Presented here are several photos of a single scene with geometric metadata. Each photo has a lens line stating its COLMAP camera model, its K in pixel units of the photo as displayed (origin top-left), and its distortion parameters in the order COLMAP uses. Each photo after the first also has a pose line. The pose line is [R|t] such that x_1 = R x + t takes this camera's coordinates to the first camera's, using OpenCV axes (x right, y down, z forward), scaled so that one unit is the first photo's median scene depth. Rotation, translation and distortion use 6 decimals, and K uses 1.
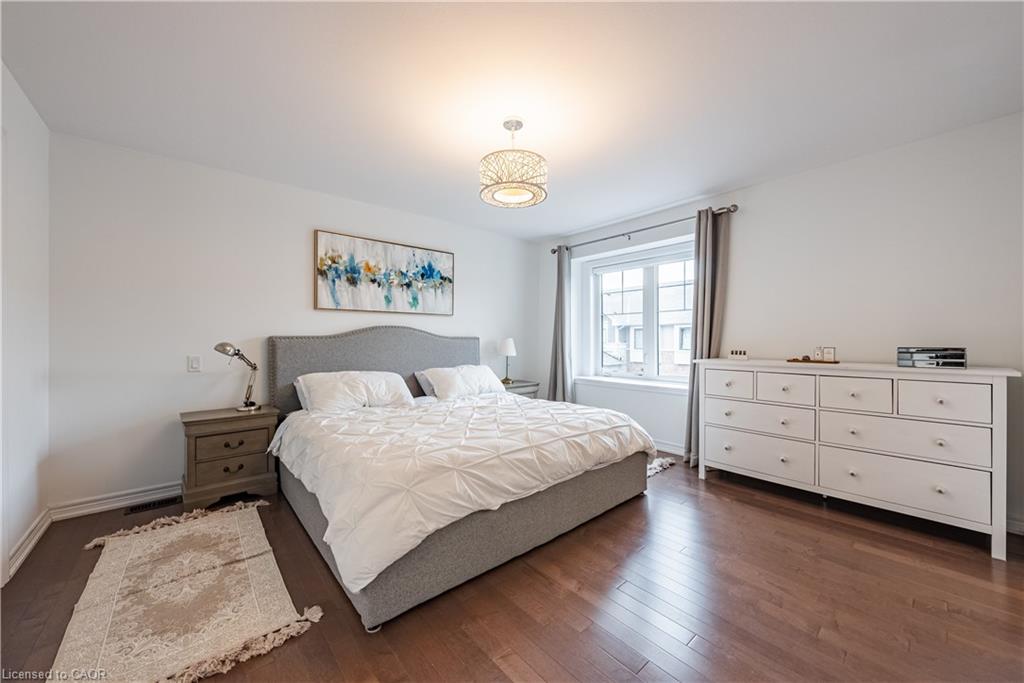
lens RADIAL K [[379.7, 0, 511.3], [0, 379.7, 338.3], [0, 0, 1]] dist [-0.000774, -0.000147]
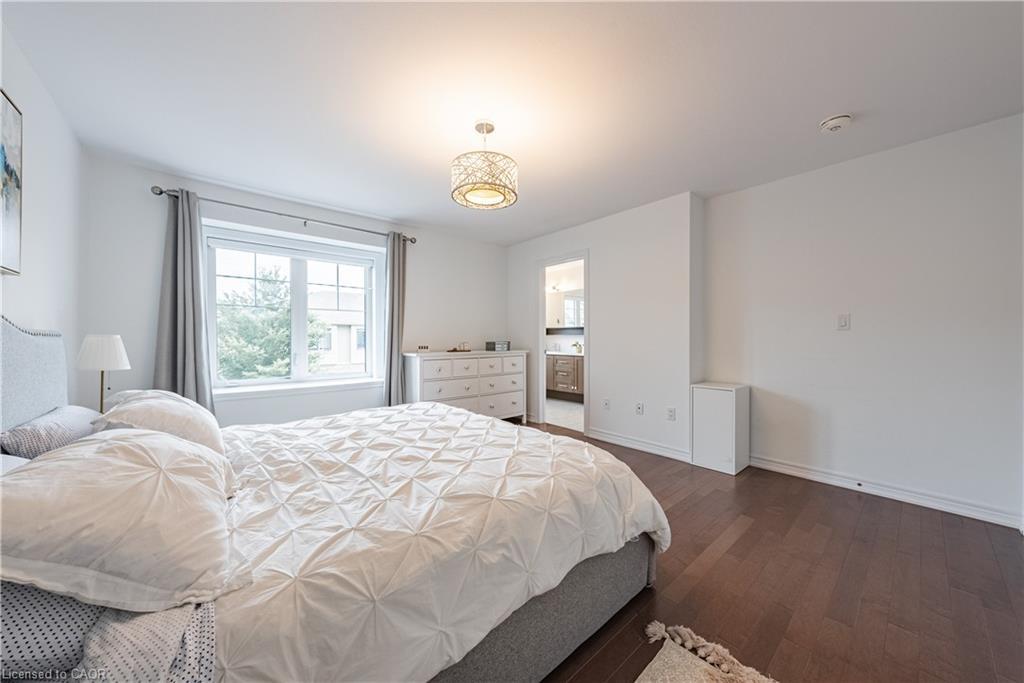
lens RADIAL K [[349.4, 0, 509.7], [0, 349.4, 340.2], [0, 0, 1]] dist [-0.001928, -0.000088]
pose [[0.010965, -0.003834, 0.999933, -0.757260], [-0.008151, 0.999959, 0.003923, 0.004654], [-0.999907, -0.008194, 0.010934, 0.742135]]
